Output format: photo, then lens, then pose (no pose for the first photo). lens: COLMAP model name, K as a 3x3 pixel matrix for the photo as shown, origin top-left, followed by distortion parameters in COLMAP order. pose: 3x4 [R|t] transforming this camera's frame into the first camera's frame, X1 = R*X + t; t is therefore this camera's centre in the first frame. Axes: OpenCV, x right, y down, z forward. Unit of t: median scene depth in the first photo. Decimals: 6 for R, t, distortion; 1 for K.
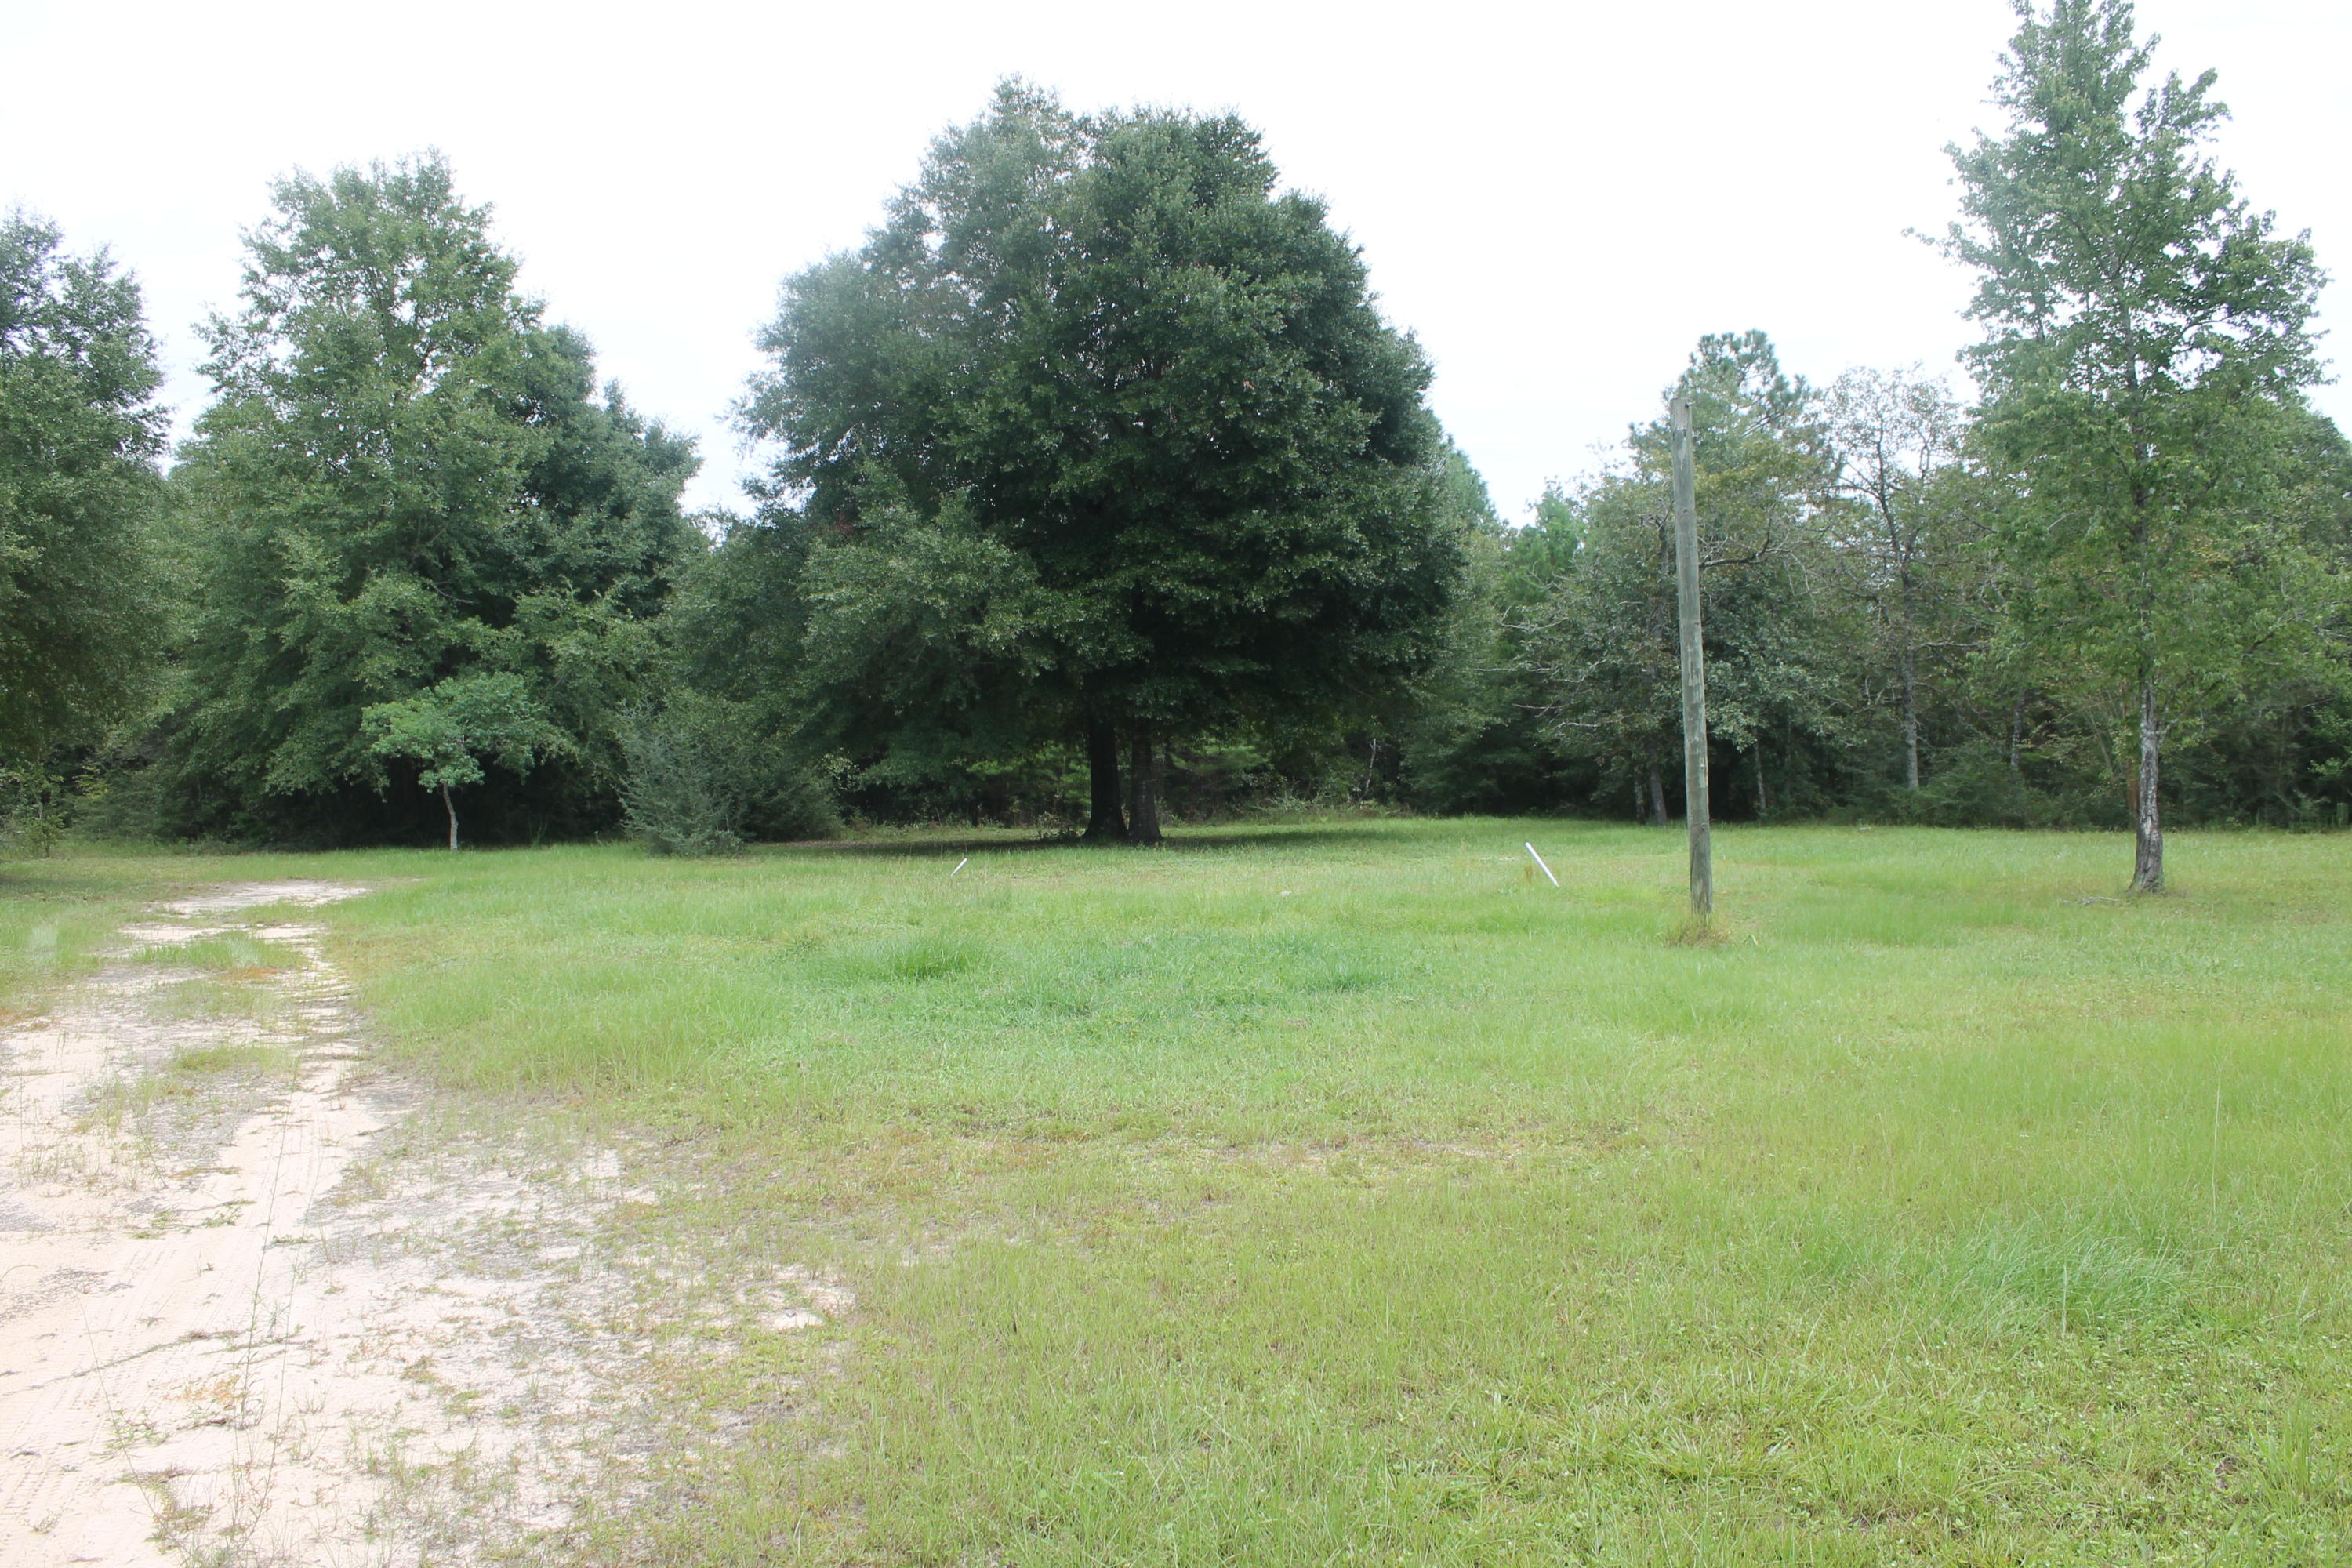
lens RADIAL K [[1956.8, 0, 1179.8], [0, 1956.8, 784.8], [0, 0, 1]] dist [-0.164157, 0.132599]
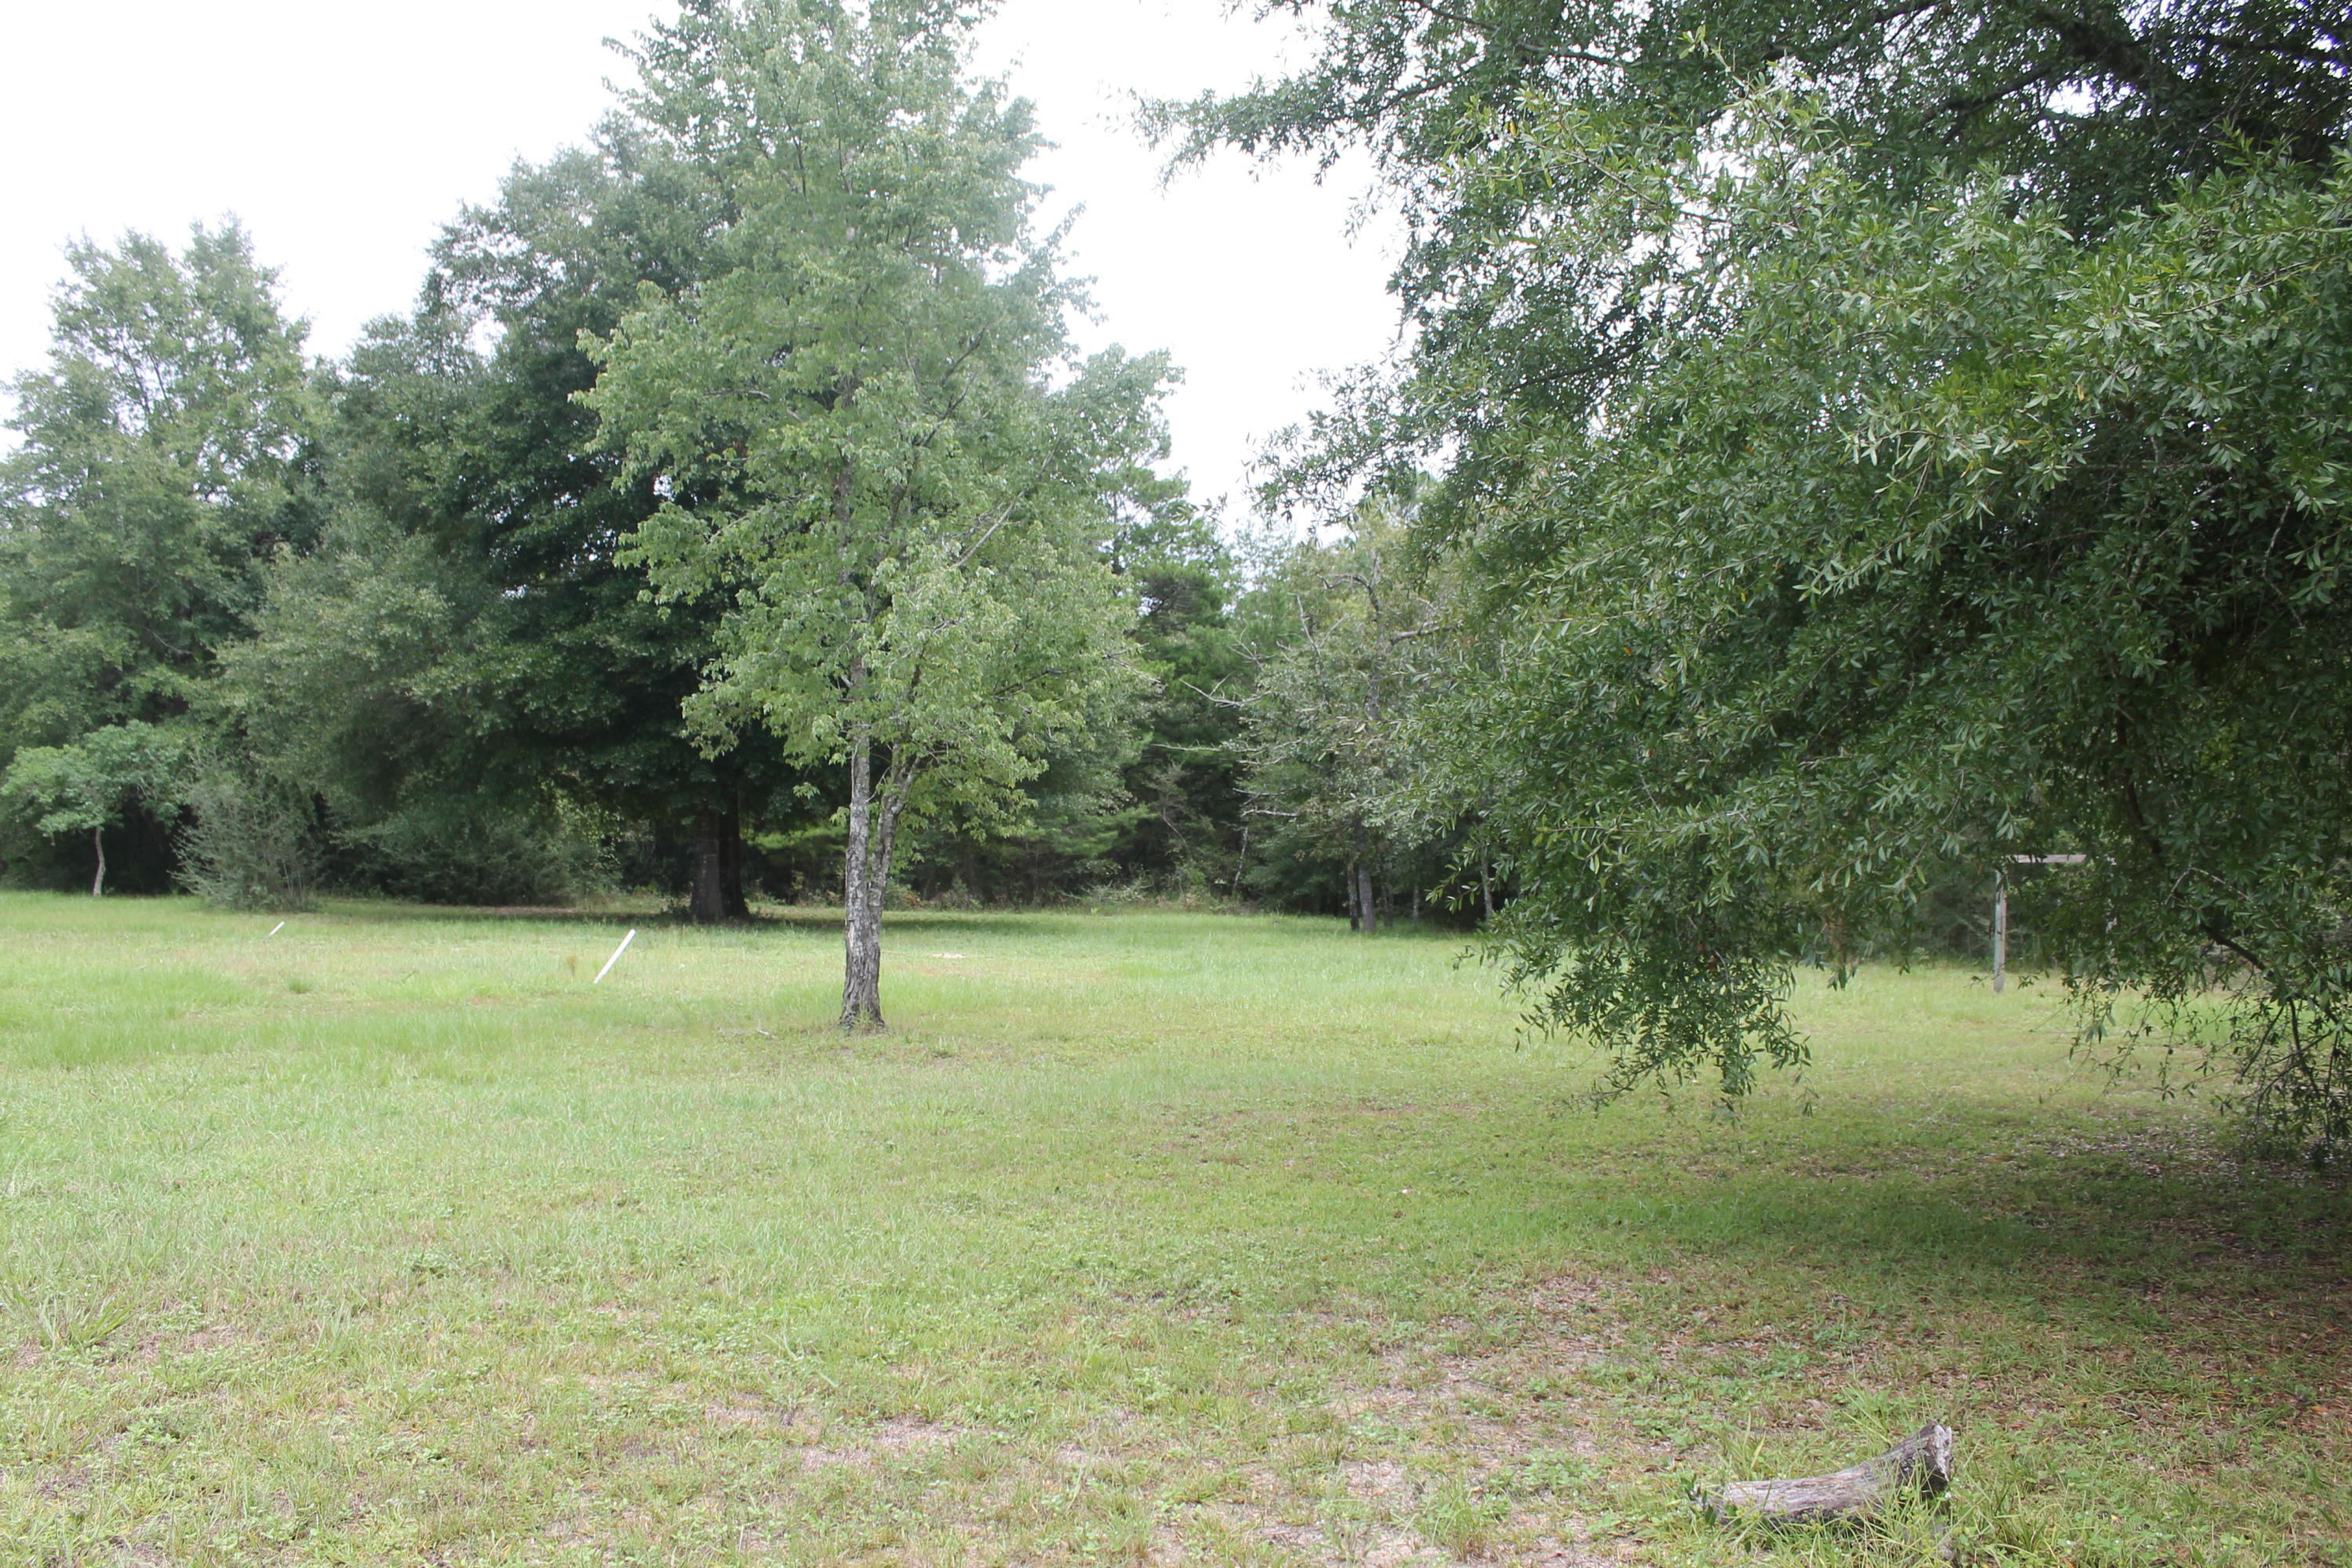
lens RADIAL K [[1956.8, 0, 1173.4], [0, 1956.8, 787.1], [0, 0, 1]] dist [-0.164157, 0.132599]
pose [[0.982260, 0.031401, -0.184877, 0.410944], [-0.039876, 0.998309, -0.042300, -0.003959], [0.183236, 0.048921, 0.981851, 0.147309]]
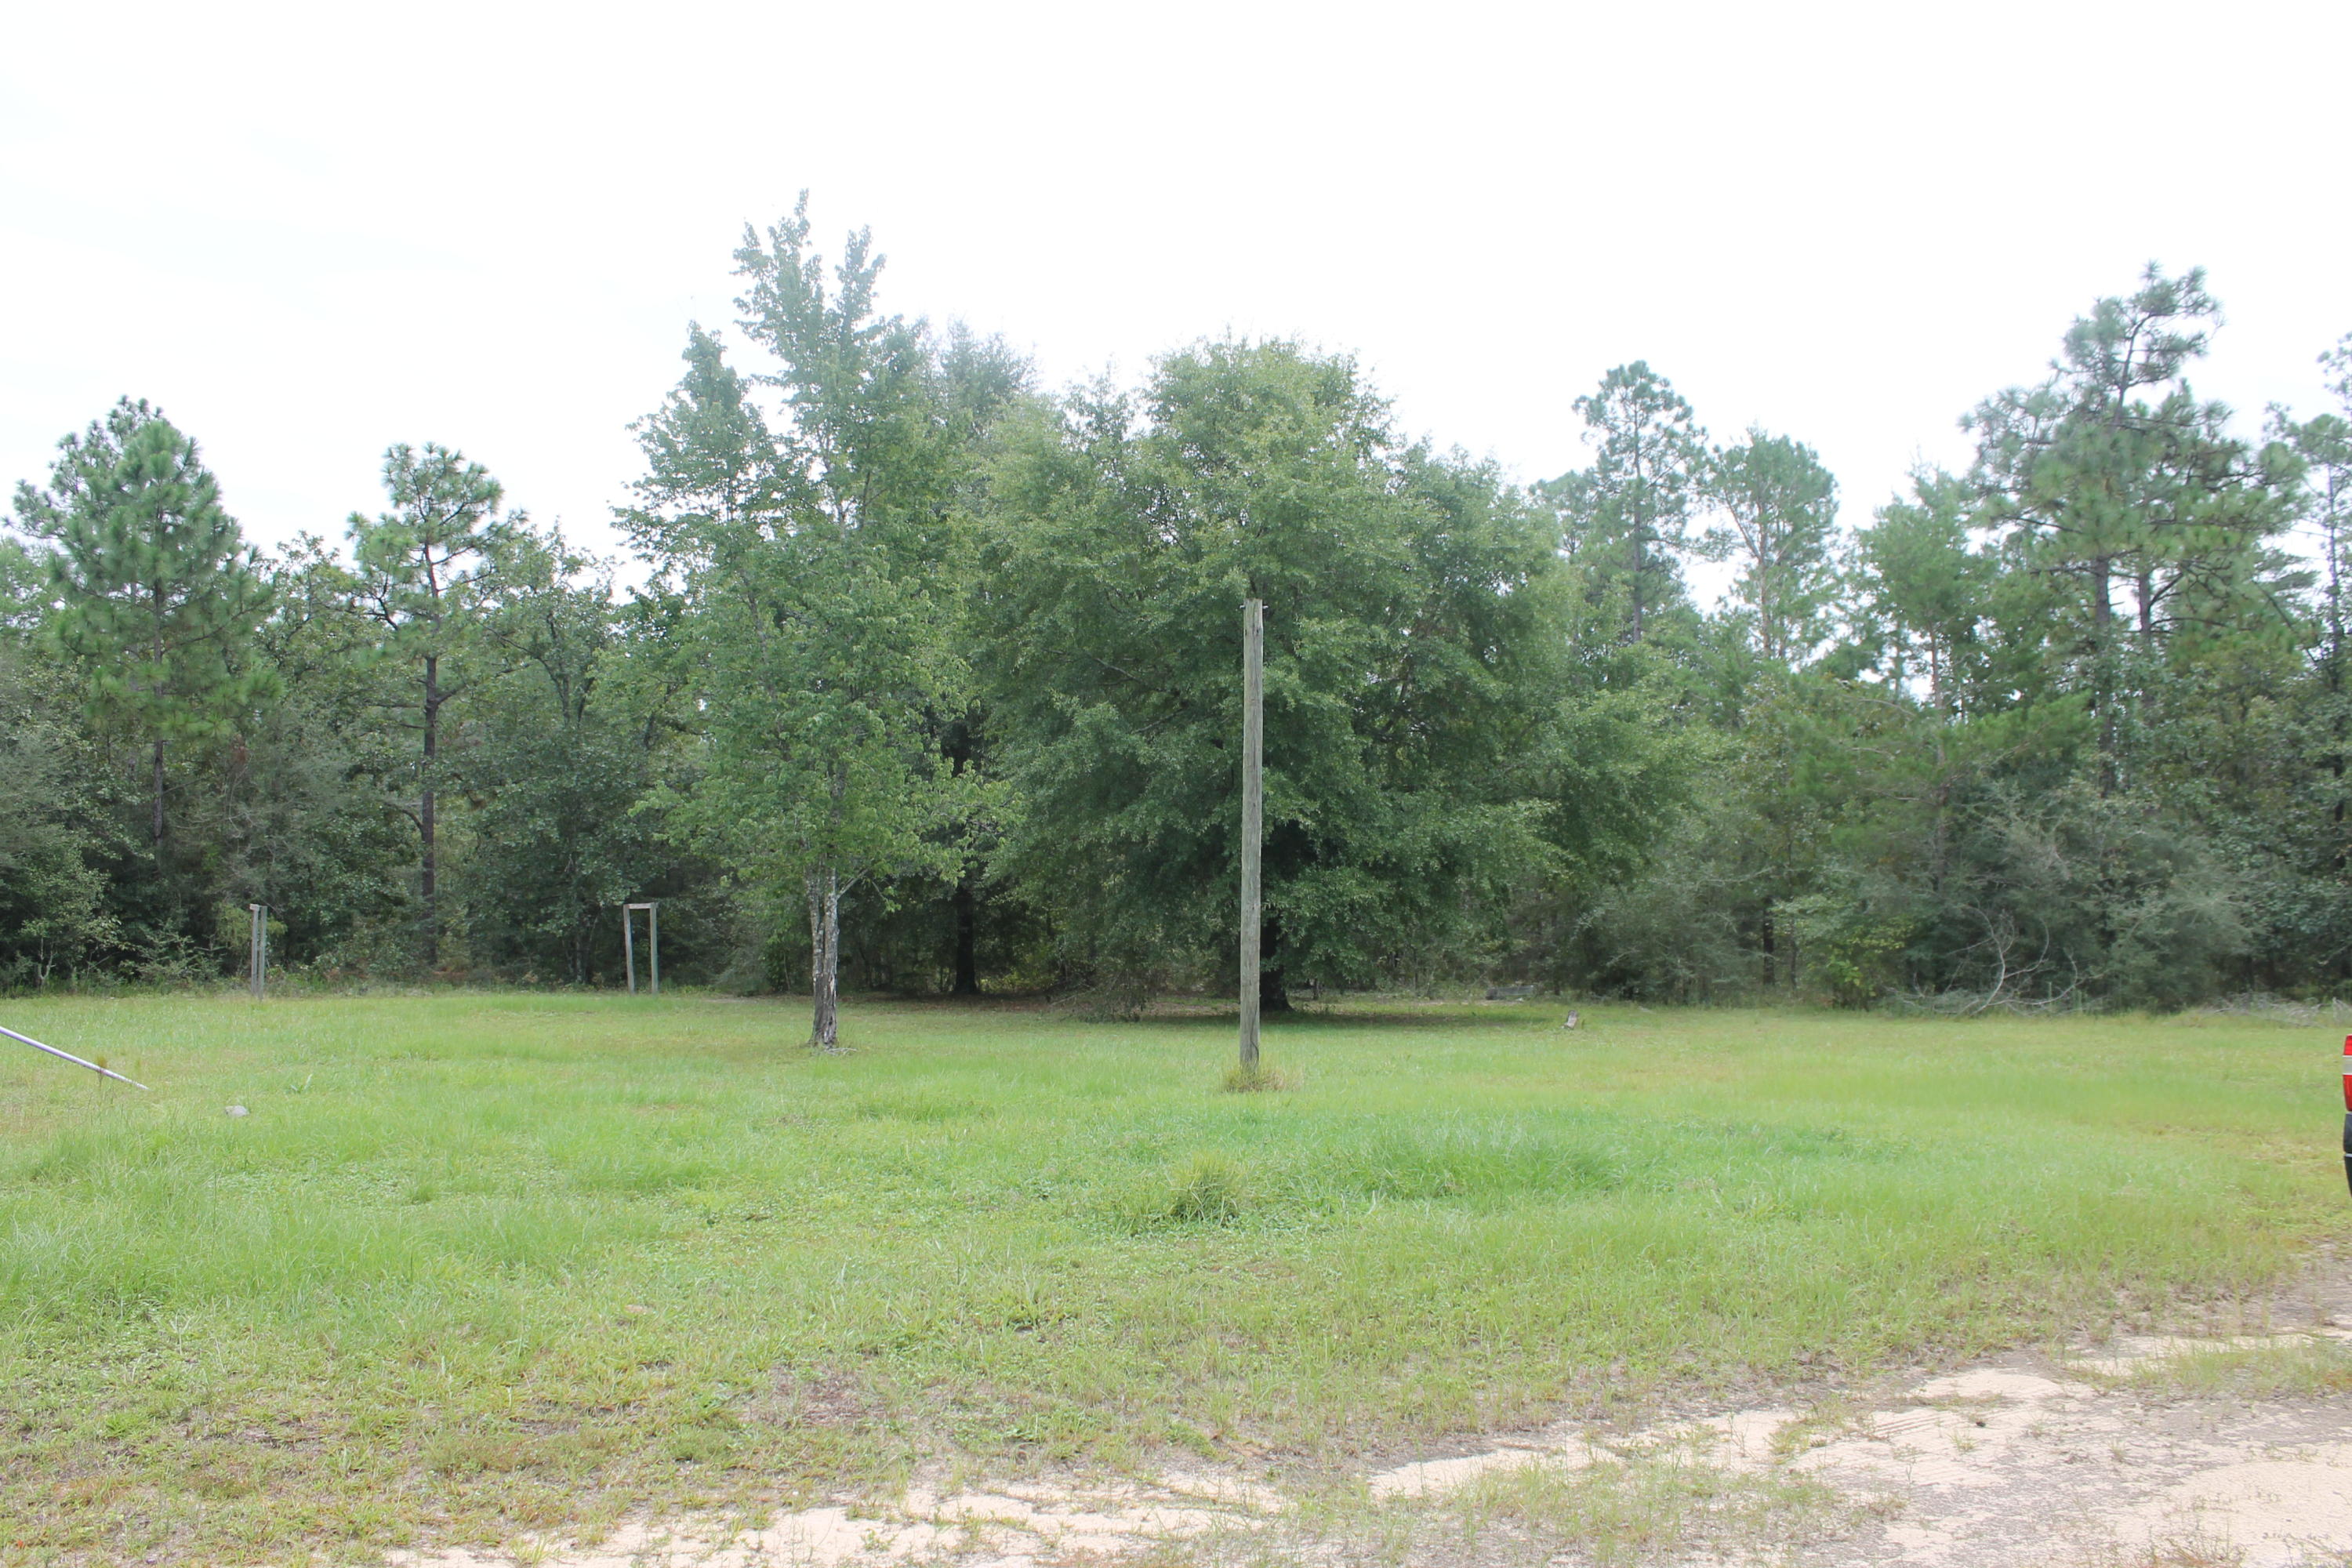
lens RADIAL K [[1956.8, 0, 1185.9], [0, 1956.8, 780.6], [0, 0, 1]] dist [-0.164157, 0.132599]
pose [[-0.021708, 0.087973, 0.995886, -0.360889], [0.004462, 0.996120, -0.087896, 0.003090], [-0.999754, 0.002536, -0.022016, 0.430660]]
